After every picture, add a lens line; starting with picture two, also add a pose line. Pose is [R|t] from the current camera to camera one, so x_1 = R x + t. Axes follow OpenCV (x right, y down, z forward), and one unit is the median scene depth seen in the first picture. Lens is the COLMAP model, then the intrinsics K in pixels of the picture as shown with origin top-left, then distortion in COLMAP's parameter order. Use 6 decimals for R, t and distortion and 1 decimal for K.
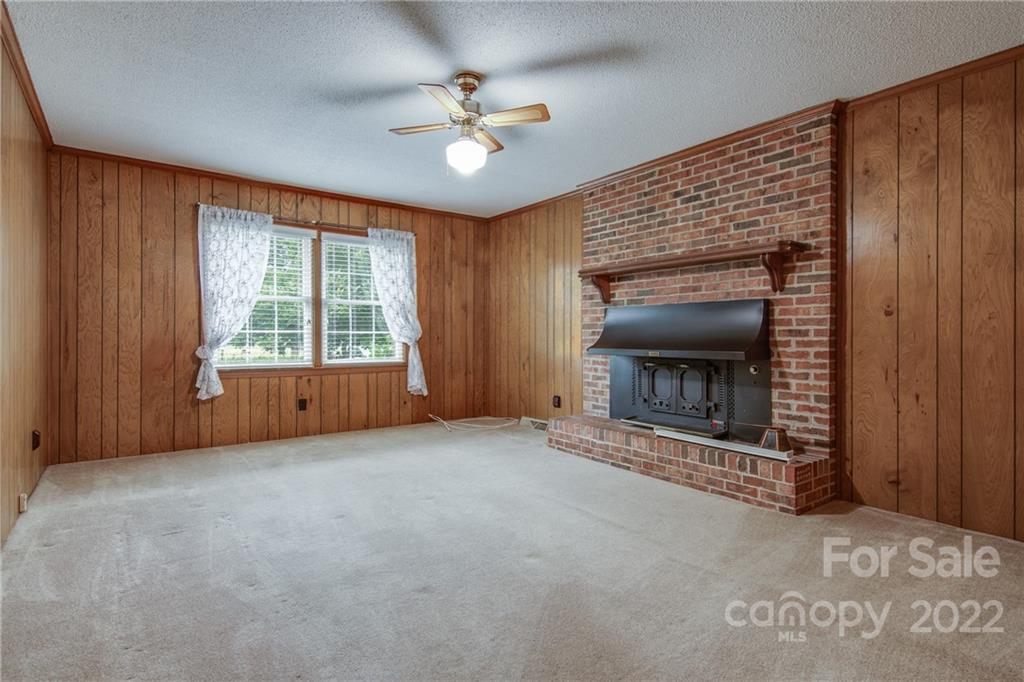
lens RADIAL K [[511.5, 0, 507.0], [0, 511.5, 332.1], [0, 0, 1]] dist [0.030803, -0.016400]
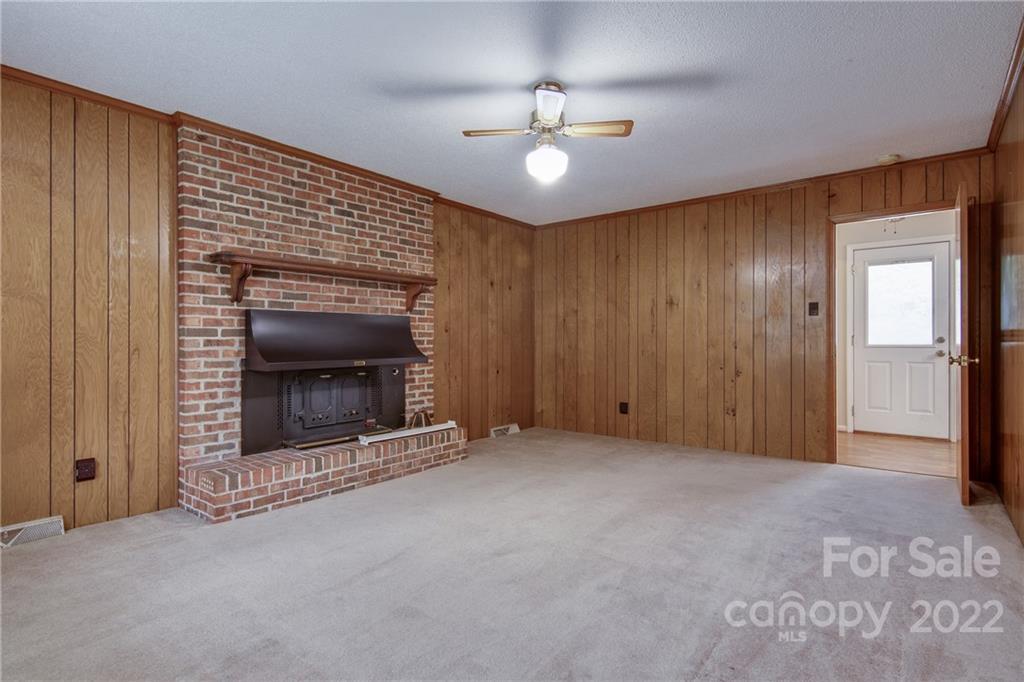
lens RADIAL K [[520.9, 0, 479.8], [0, 520.9, 344.1], [0, 0, 1]] dist [0.003079, -0.008831]
pose [[-0.241984, -0.001515, 0.970279, -0.741647], [0.000467, 0.999998, 0.001678, 0.003677], [-0.970280, 0.000859, -0.241983, 1.011500]]
